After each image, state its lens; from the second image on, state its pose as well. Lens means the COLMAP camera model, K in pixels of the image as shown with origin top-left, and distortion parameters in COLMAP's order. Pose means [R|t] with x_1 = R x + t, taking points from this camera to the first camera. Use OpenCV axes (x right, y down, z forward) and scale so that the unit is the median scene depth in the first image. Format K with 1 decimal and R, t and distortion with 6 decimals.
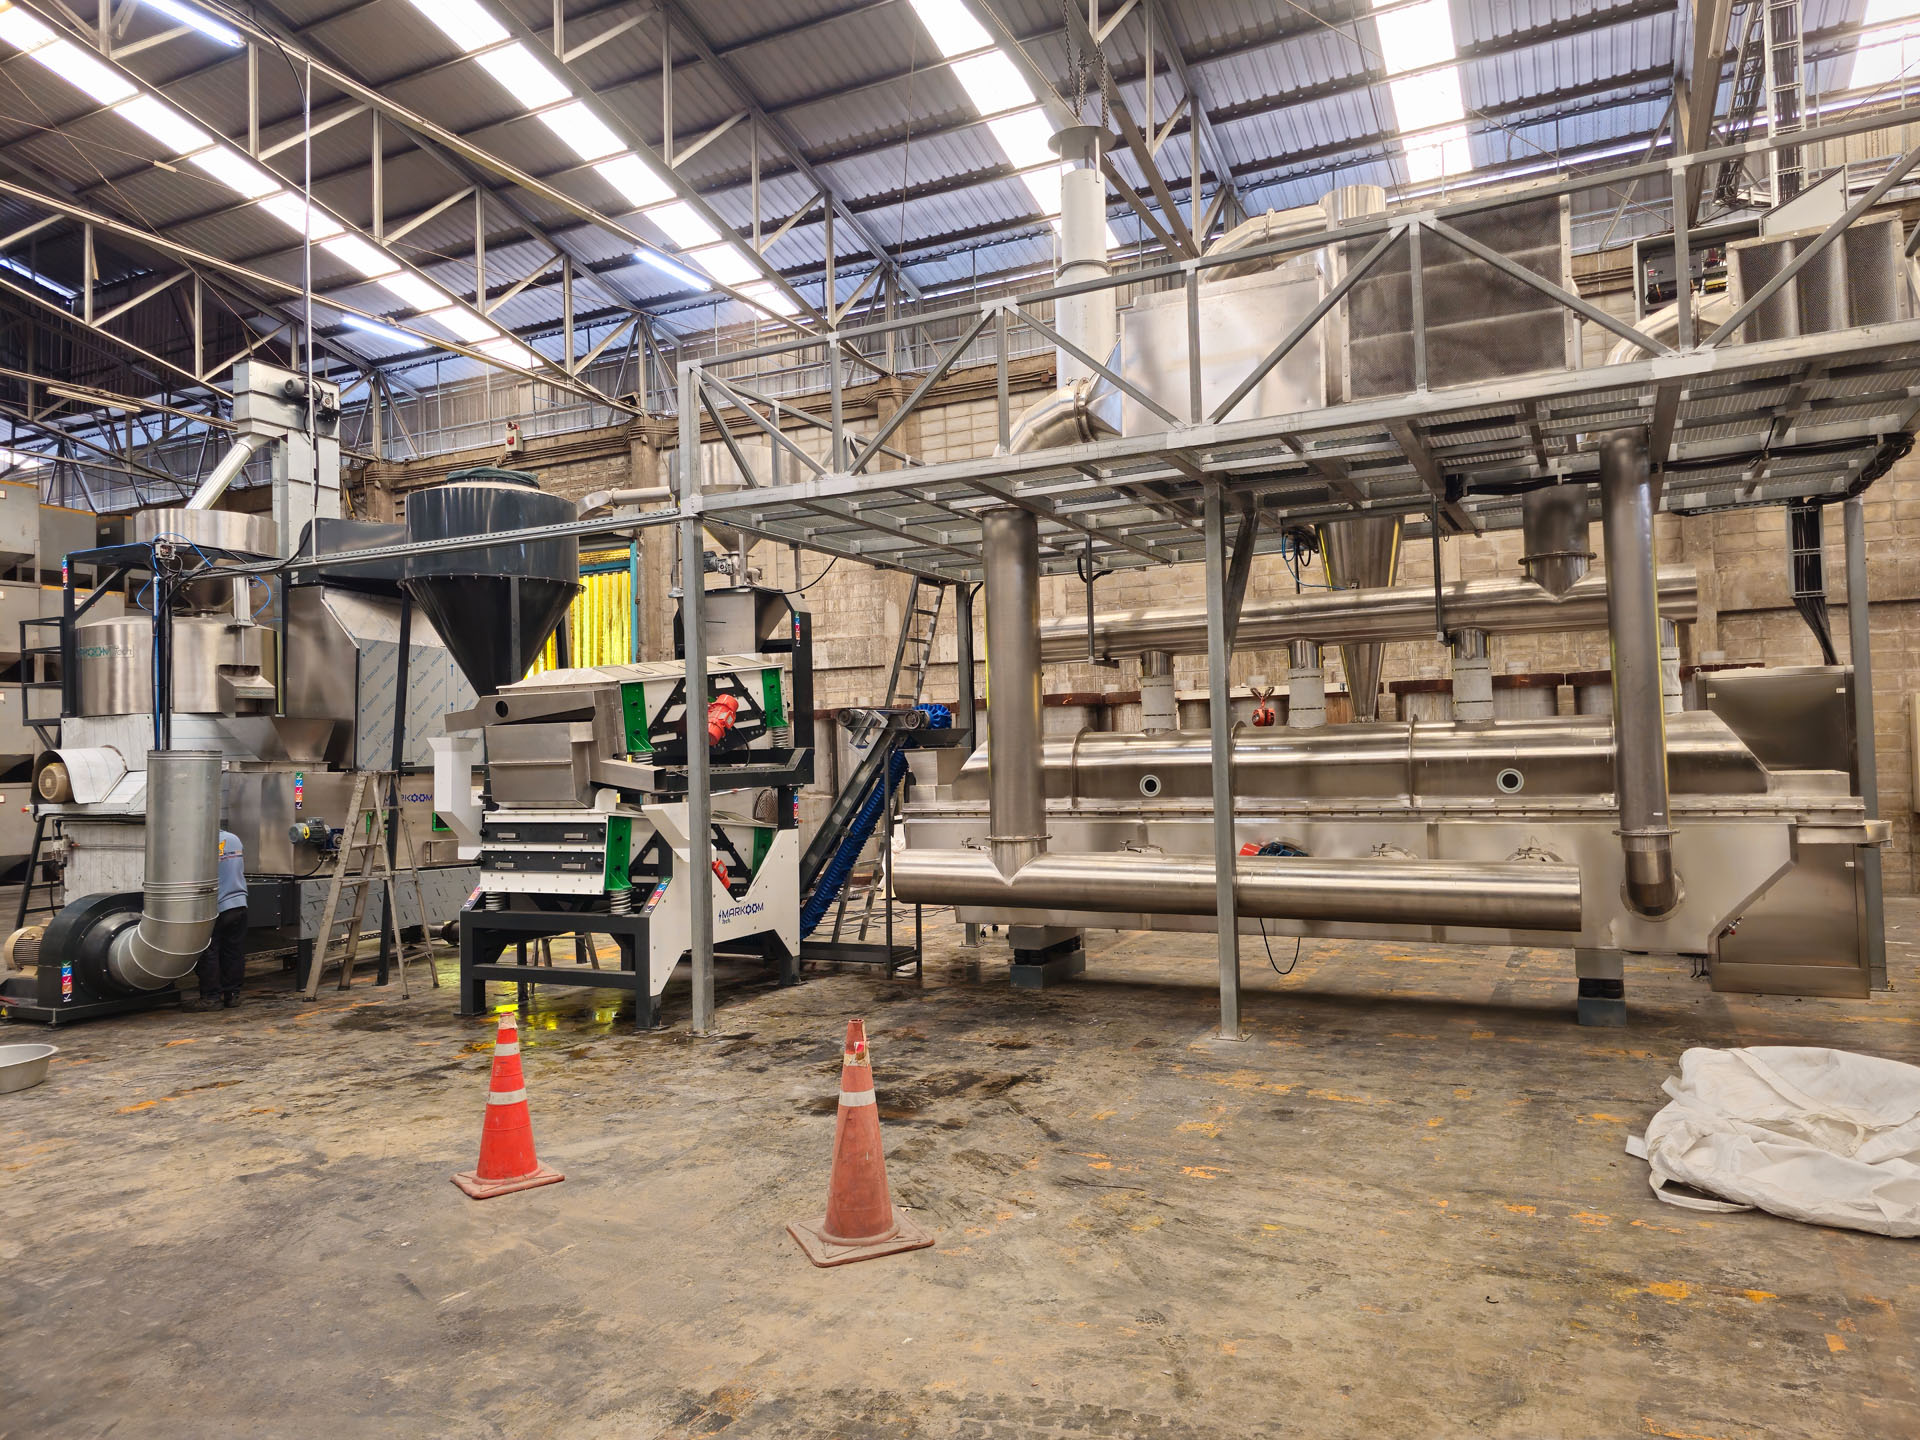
lens RADIAL K [[1275.8, 0, 997.5], [0, 1275.8, 718.1], [0, 0, 1]] dist [0.026039, -0.005247]
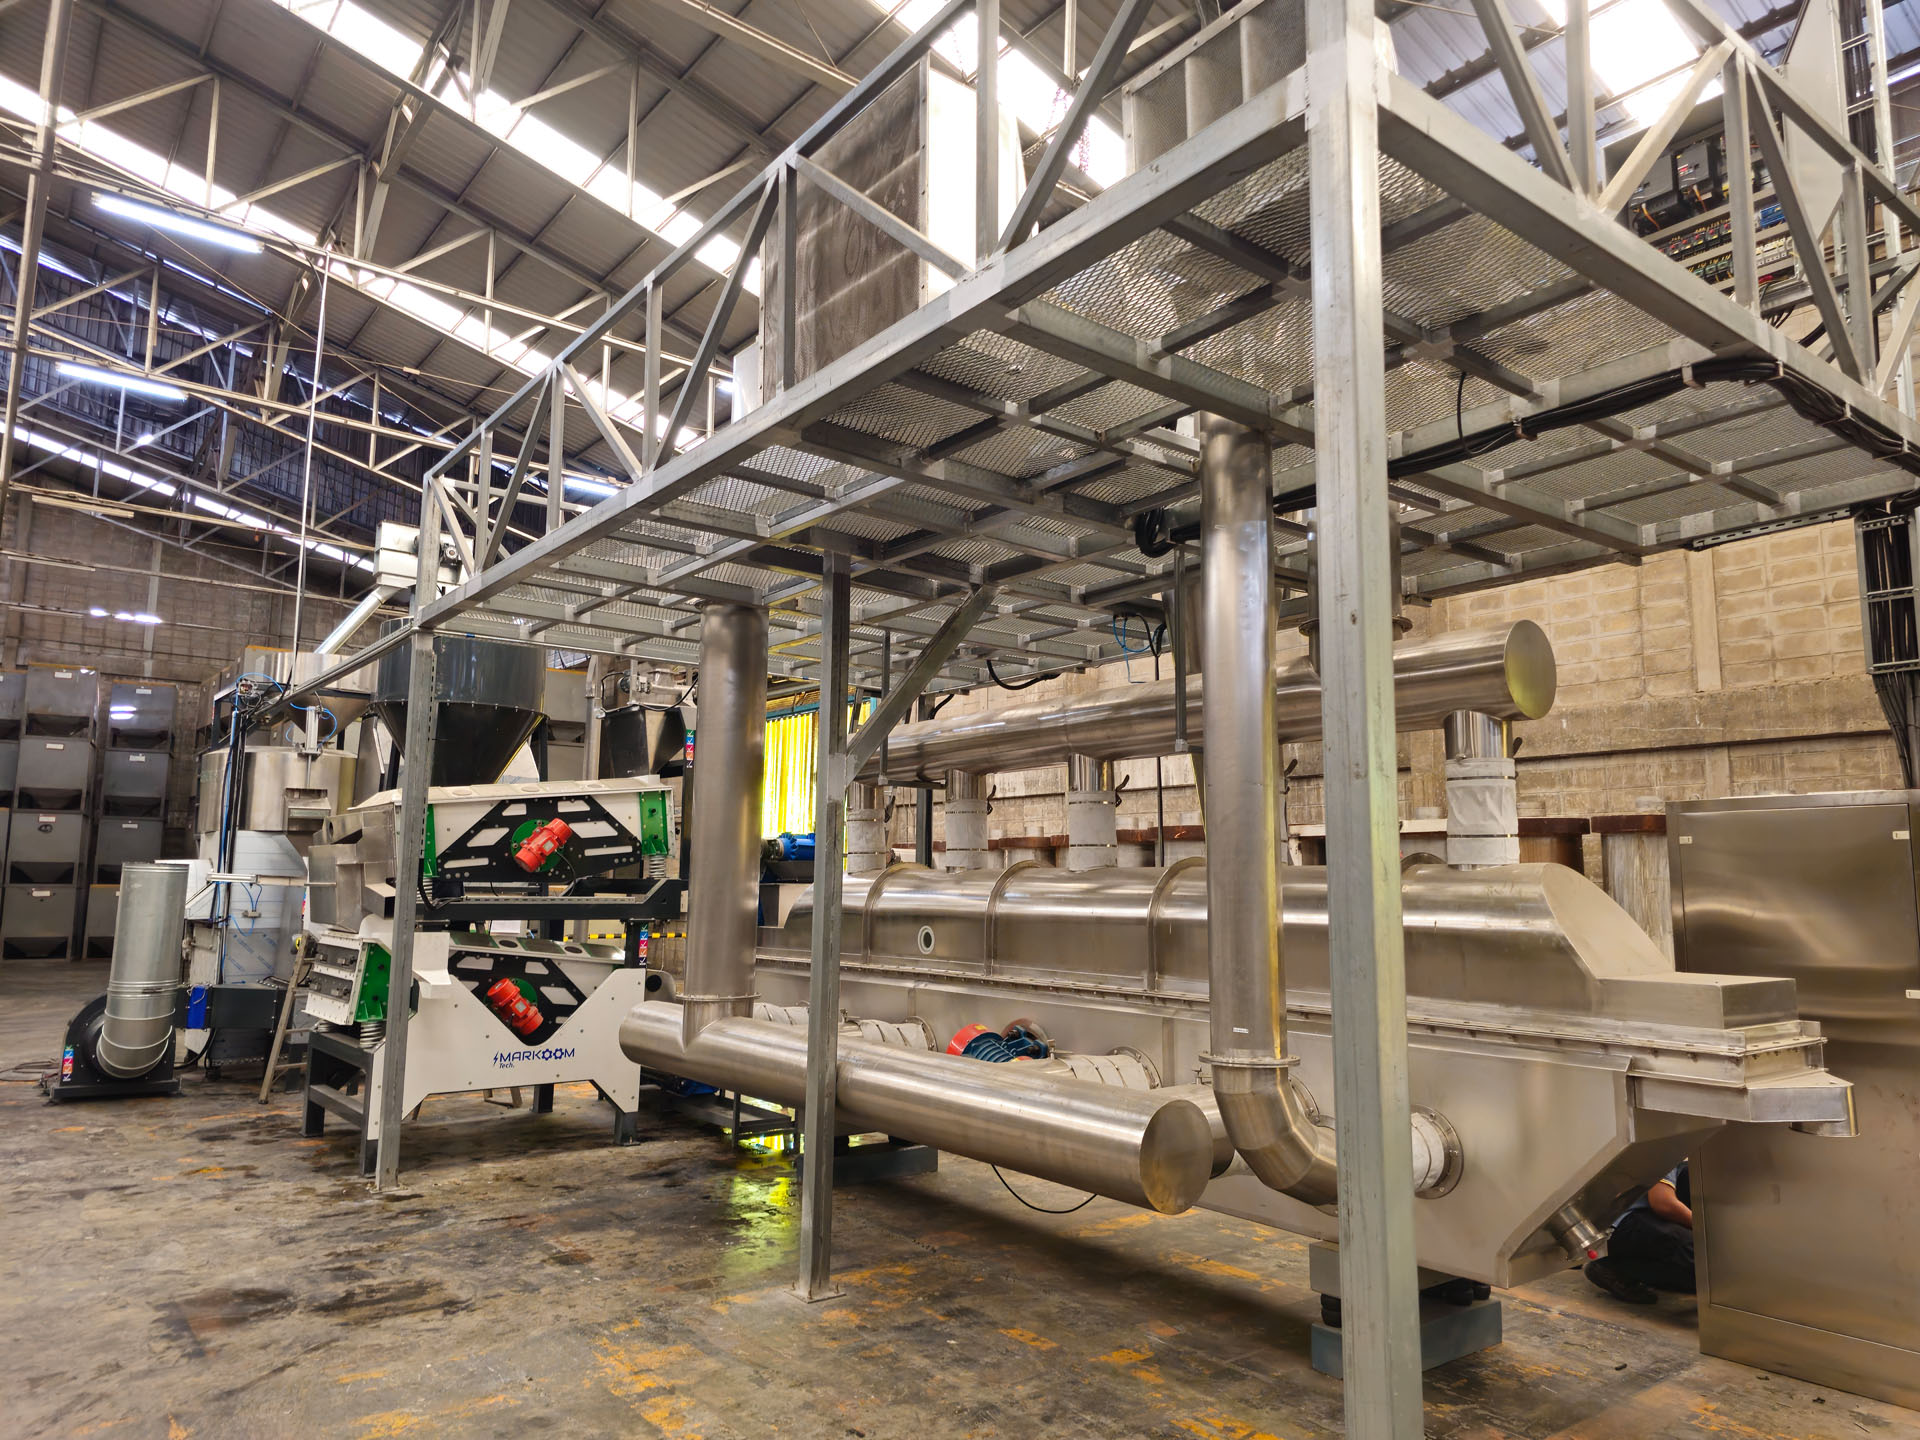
lens RADIAL K [[1280.9, 0, 960.0], [0, 1280.9, 720.0], [0, 0, 1]] dist [0.047931, -0.030783]
pose [[0.892549, -0.022294, -0.450399, 0.505543], [-0.023097, 0.995206, -0.095032, -0.007786], [0.450358, 0.095223, 0.887756, 0.293583]]
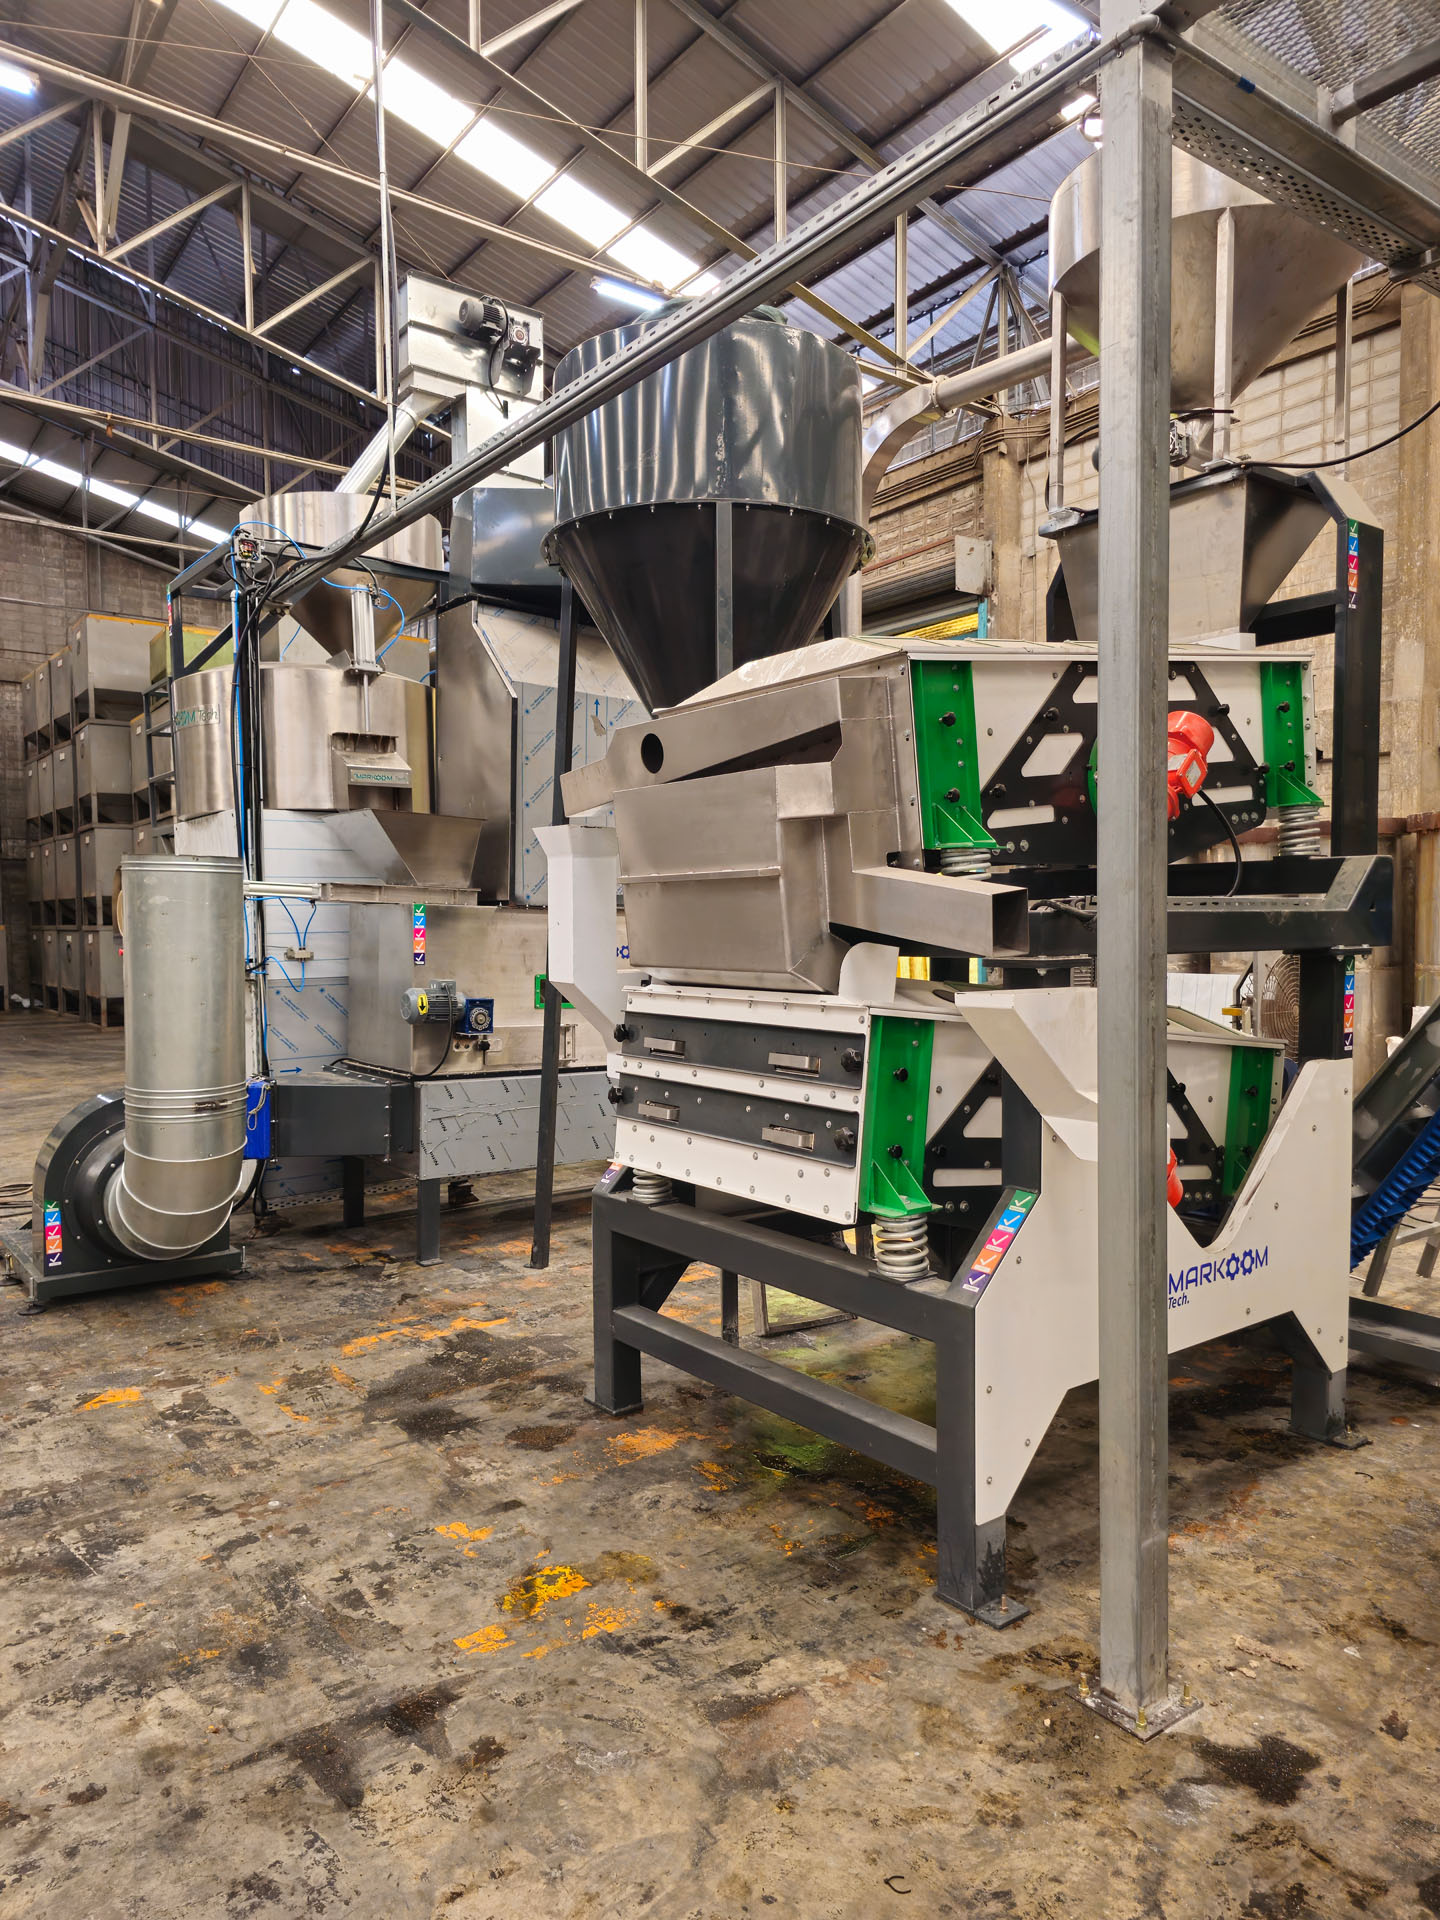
lens RADIAL K [[1280.9, 0, 712.0], [0, 1280.9, 984.4], [0, 0, 1]] dist [0.047931, -0.030783]
pose [[0.883051, 0.039941, -0.467574, -0.157945], [-0.000032, 0.996376, 0.085053, 0.032812], [0.469277, -0.075091, 0.879853, 0.601737]]
